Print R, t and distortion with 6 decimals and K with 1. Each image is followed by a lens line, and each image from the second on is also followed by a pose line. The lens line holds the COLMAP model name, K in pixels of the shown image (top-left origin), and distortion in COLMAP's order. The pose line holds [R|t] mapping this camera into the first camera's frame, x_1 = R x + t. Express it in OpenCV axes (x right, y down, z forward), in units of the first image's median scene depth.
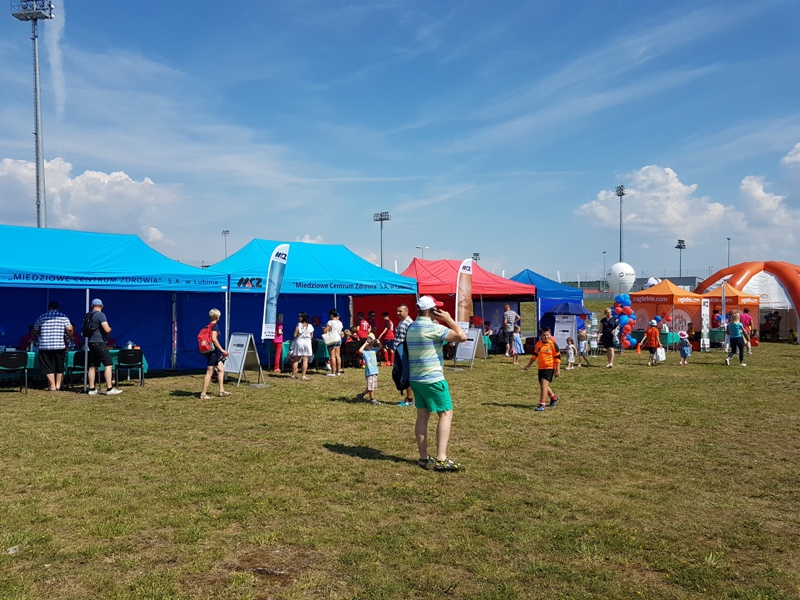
lens RADIAL K [[651.5, 0, 400.6], [0, 651.5, 297.4], [0, 0, 1]] dist [-0.013685, 0.013483]
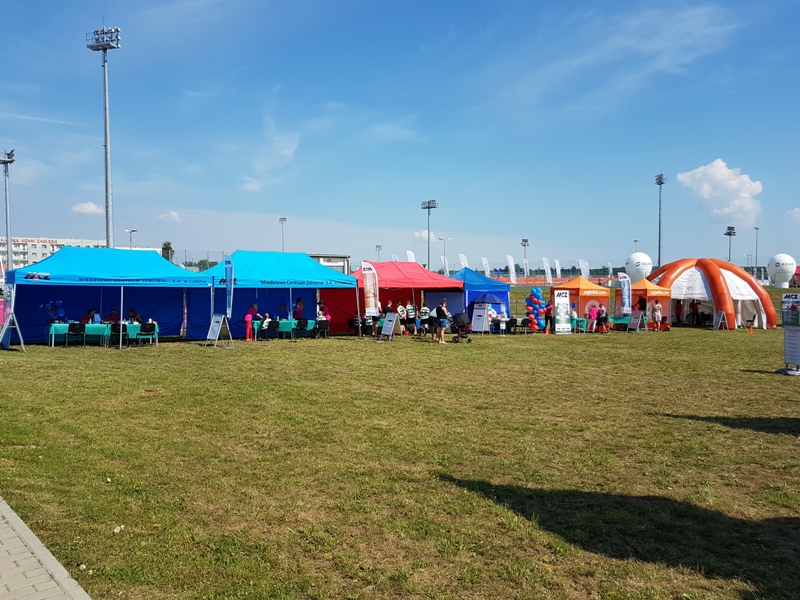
lens RADIAL K [[651.5, 0, 400.6], [0, 651.5, 297.4], [0, 0, 1]] dist [-0.013685, 0.013483]
pose [[0.995334, 0.009232, -0.096050, 0.197220], [-0.006823, 0.999655, 0.025379, -0.016322], [0.096251, -0.024605, 0.995053, -0.298576]]
